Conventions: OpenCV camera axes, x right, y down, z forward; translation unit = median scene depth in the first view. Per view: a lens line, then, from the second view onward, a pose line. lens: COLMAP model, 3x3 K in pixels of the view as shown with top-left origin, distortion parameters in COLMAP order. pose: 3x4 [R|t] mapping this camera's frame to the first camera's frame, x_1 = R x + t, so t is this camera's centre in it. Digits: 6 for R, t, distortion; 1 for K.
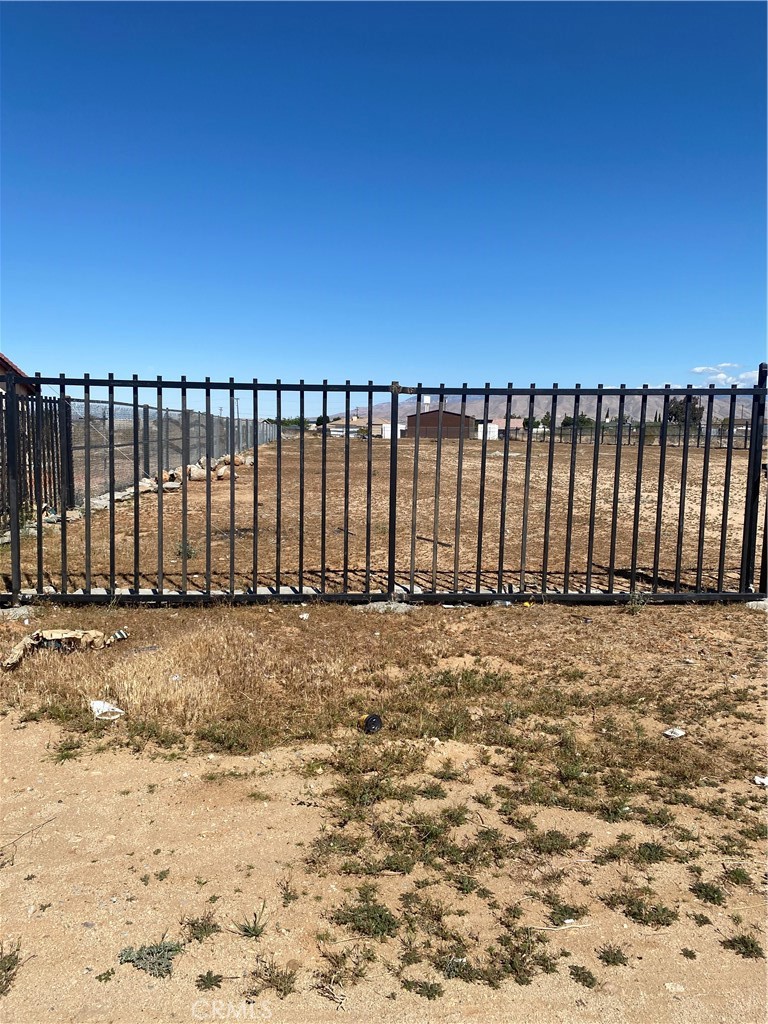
lens RADIAL K [[770.4, 0, 387.7], [0, 770.4, 510.0], [0, 0, 1]] dist [0.035466, -0.037927]
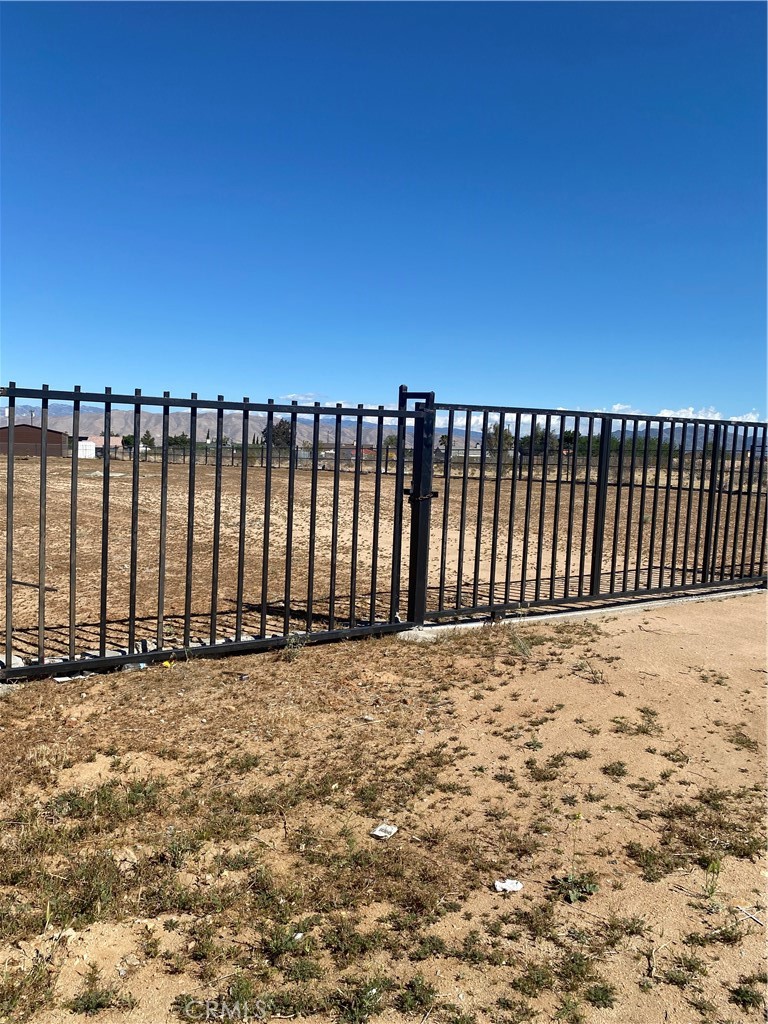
lens RADIAL K [[770.4, 0, 354.6], [0, 770.4, 502.4], [0, 0, 1]] dist [0.035466, -0.037927]
pose [[0.891086, -0.018564, 0.453454, -0.008742], [0.033788, 0.999104, -0.025496, -0.023219], [-0.452574, 0.038040, 0.890915, 0.234176]]
